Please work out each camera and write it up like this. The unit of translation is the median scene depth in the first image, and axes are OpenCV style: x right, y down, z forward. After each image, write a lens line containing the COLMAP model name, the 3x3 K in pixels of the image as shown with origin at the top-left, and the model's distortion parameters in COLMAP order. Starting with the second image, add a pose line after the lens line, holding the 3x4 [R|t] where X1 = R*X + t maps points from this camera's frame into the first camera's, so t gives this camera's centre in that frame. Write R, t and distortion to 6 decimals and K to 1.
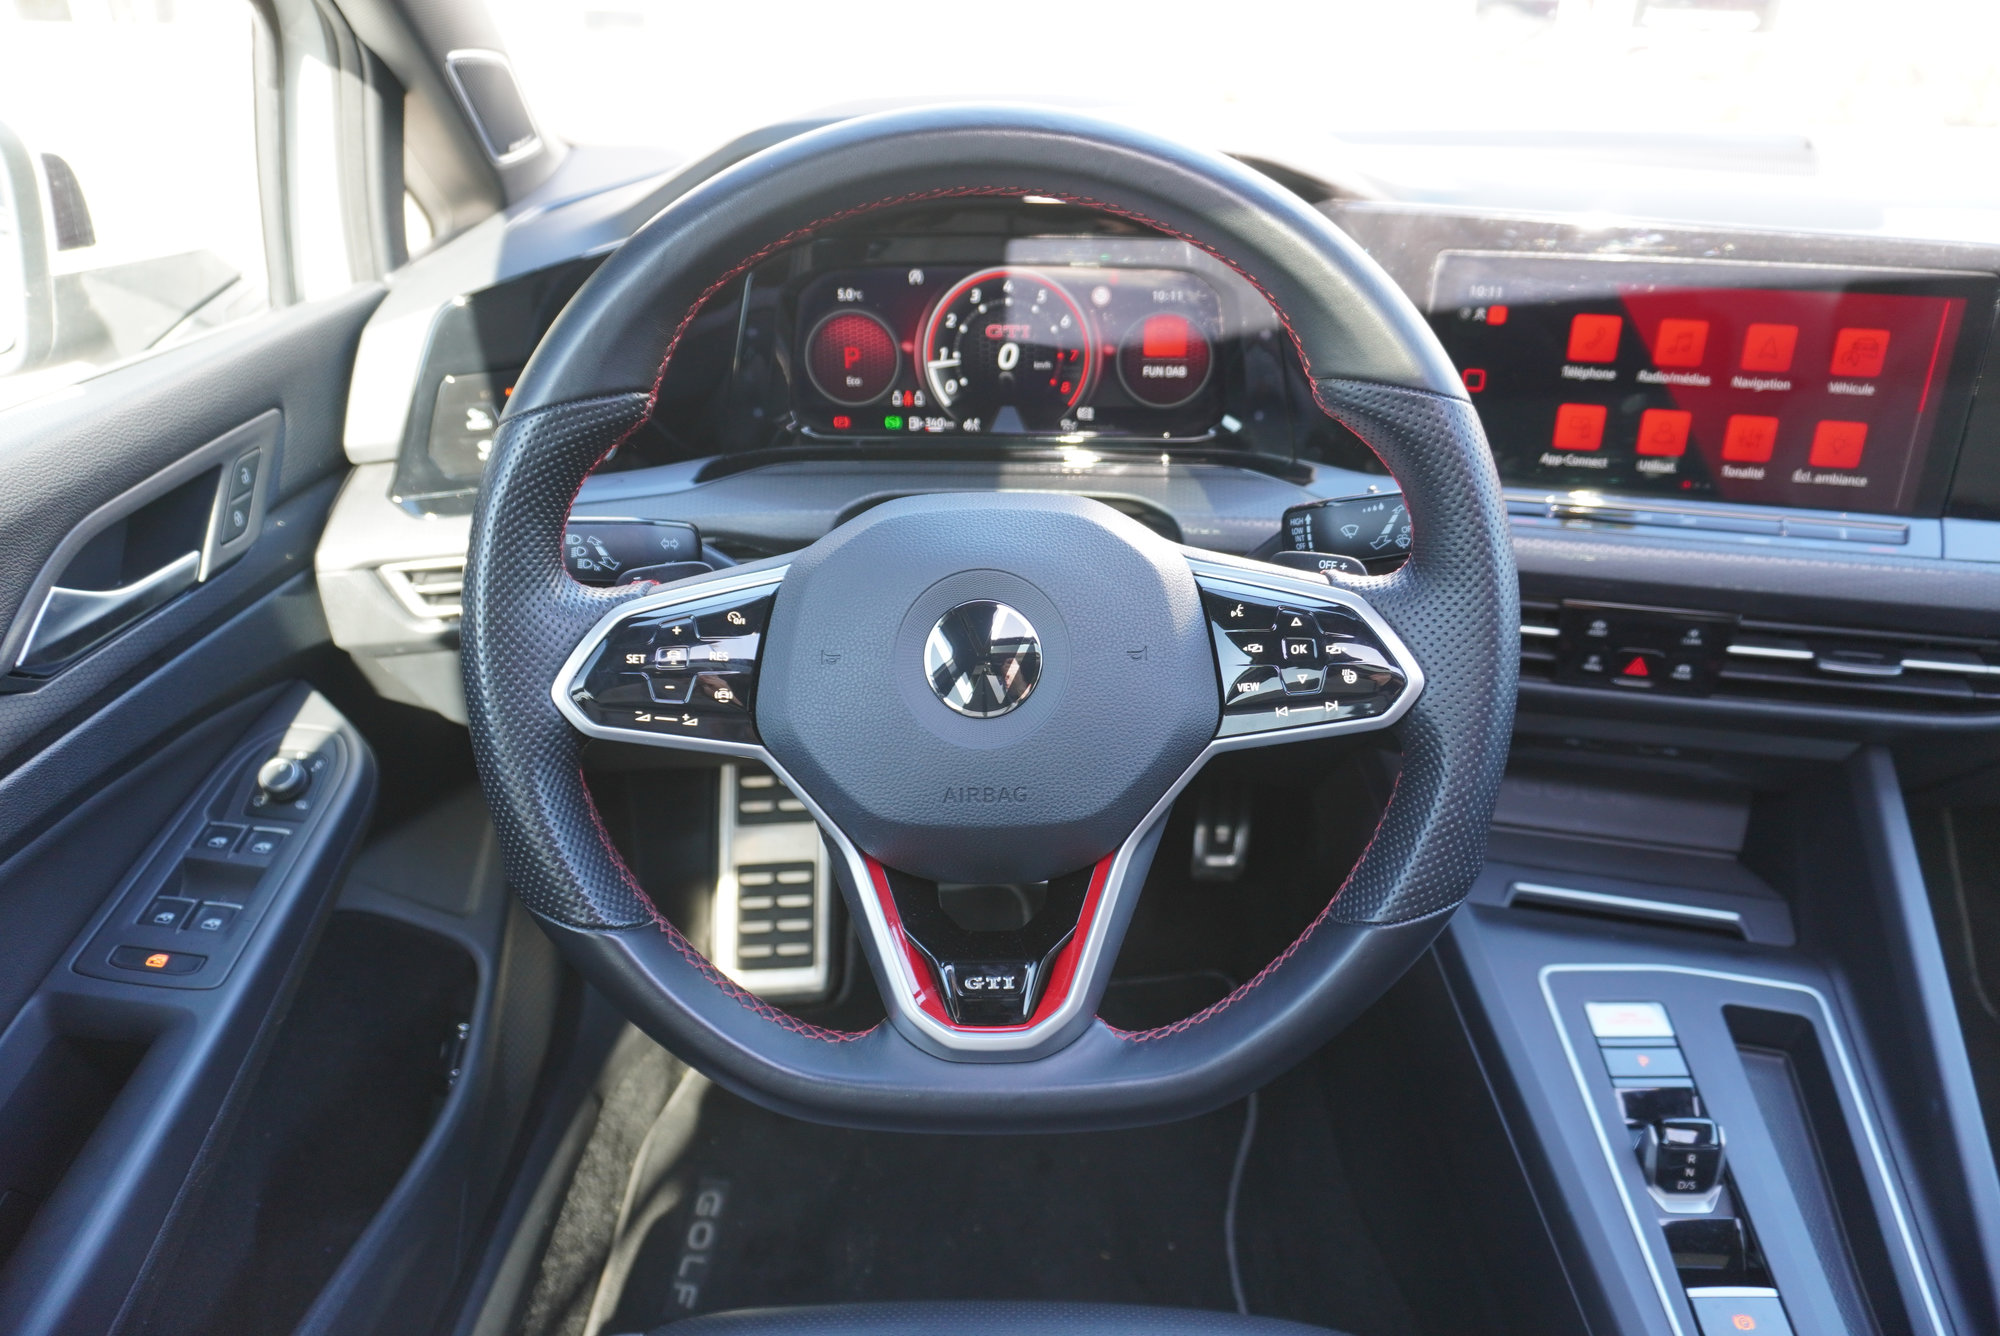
lens RADIAL K [[1358.0, 0, 987.0], [0, 1358.0, 689.5], [0, 0, 1]] dist [-0.046042, 0.027708]
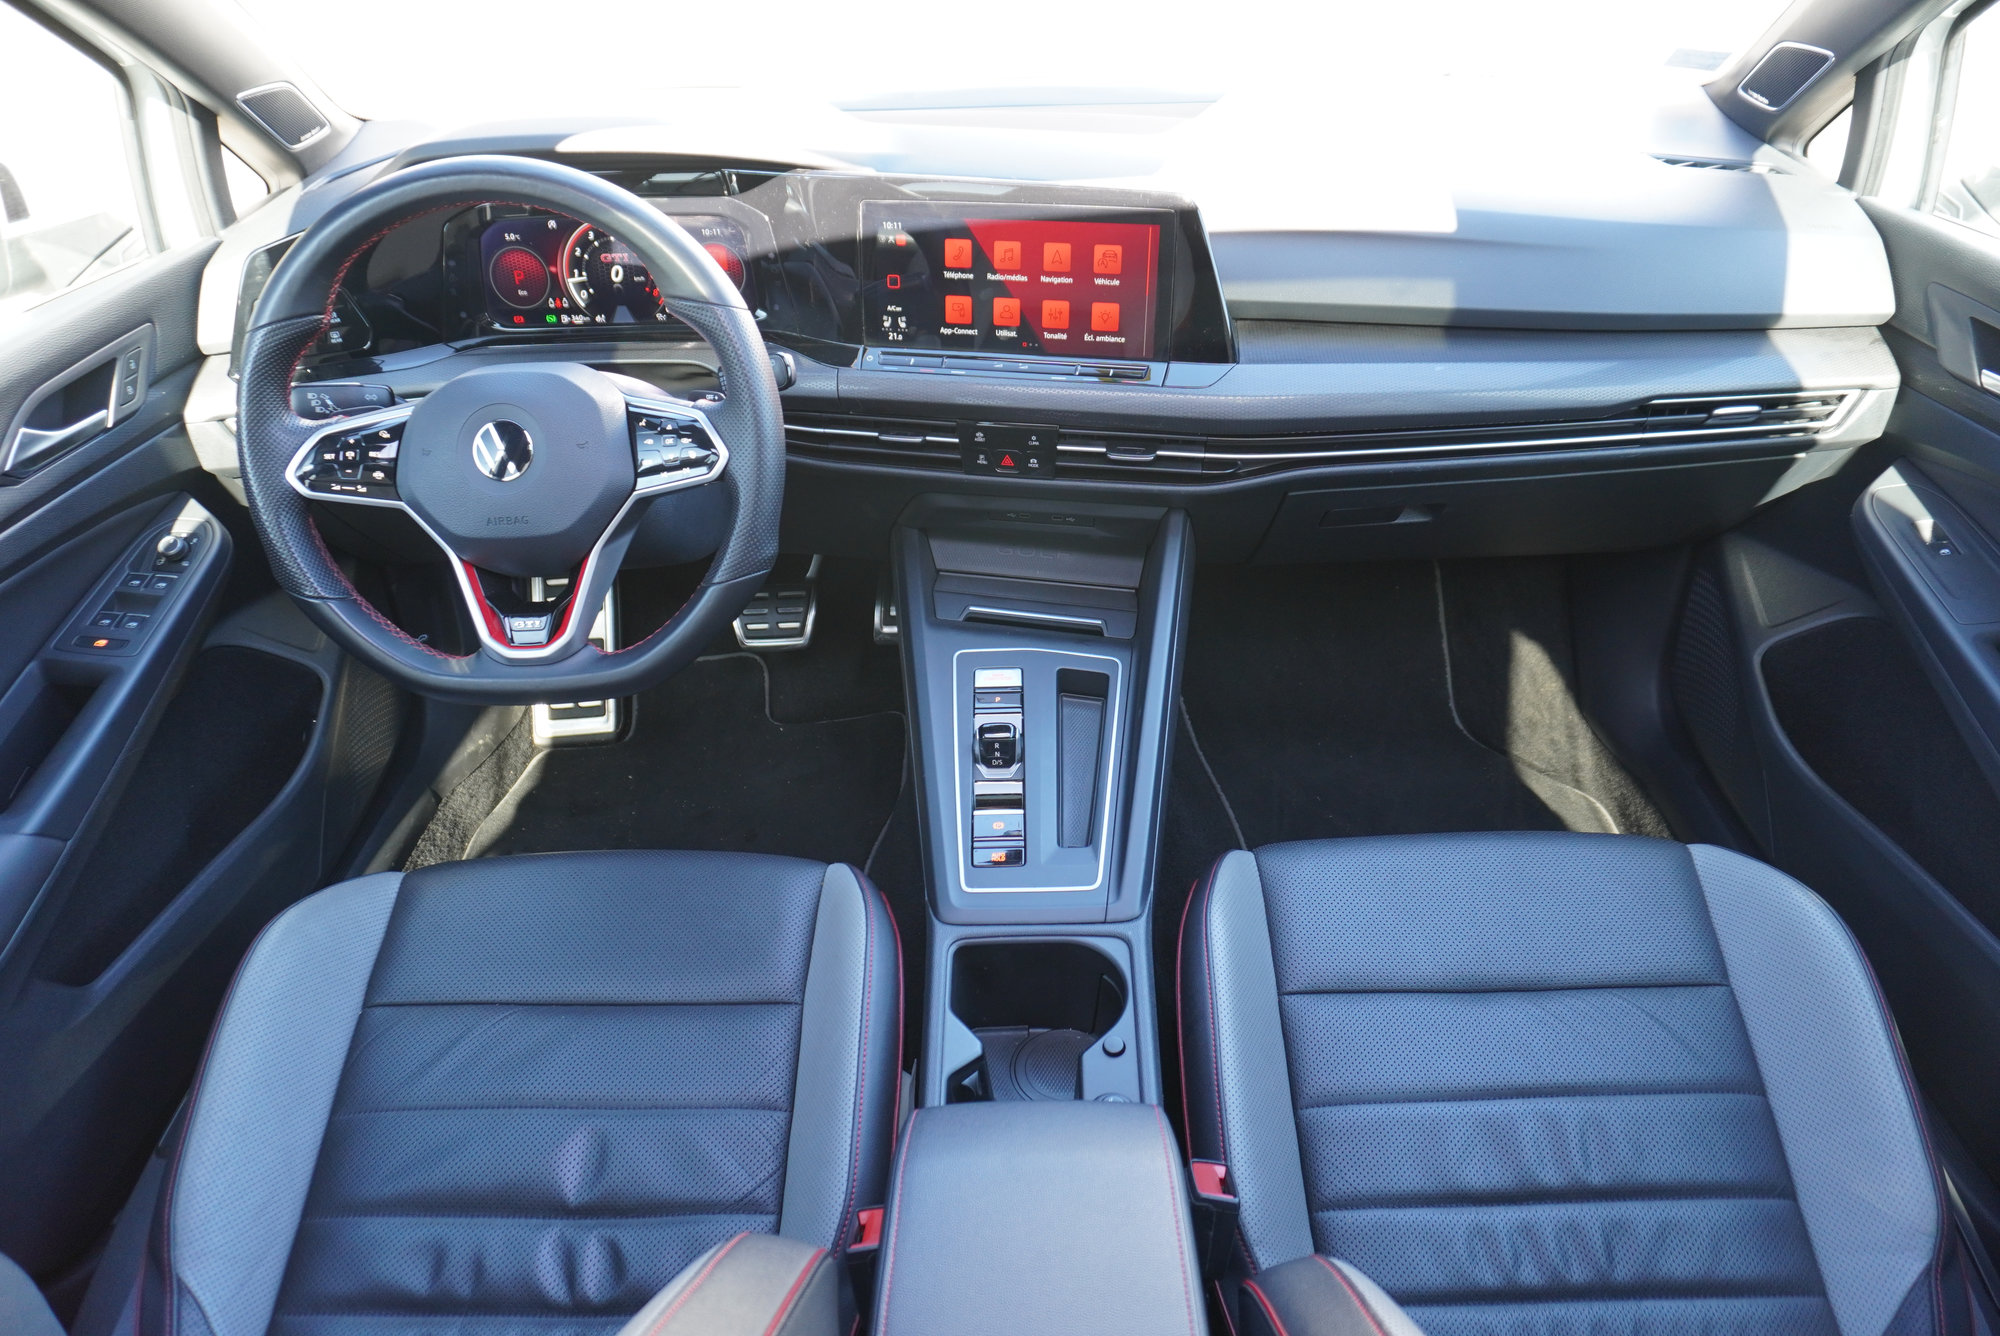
lens RADIAL K [[1414.4, 0, 1033.6], [0, 1414.4, 720.7], [0, 0, 1]] dist [-0.048930, 0.032953]
pose [[0.999723, -0.023542, -0.000811, 0.532573], [0.023497, 0.994243, 0.104538, 0.121088], [-0.001655, -0.104528, 0.994521, -0.735657]]
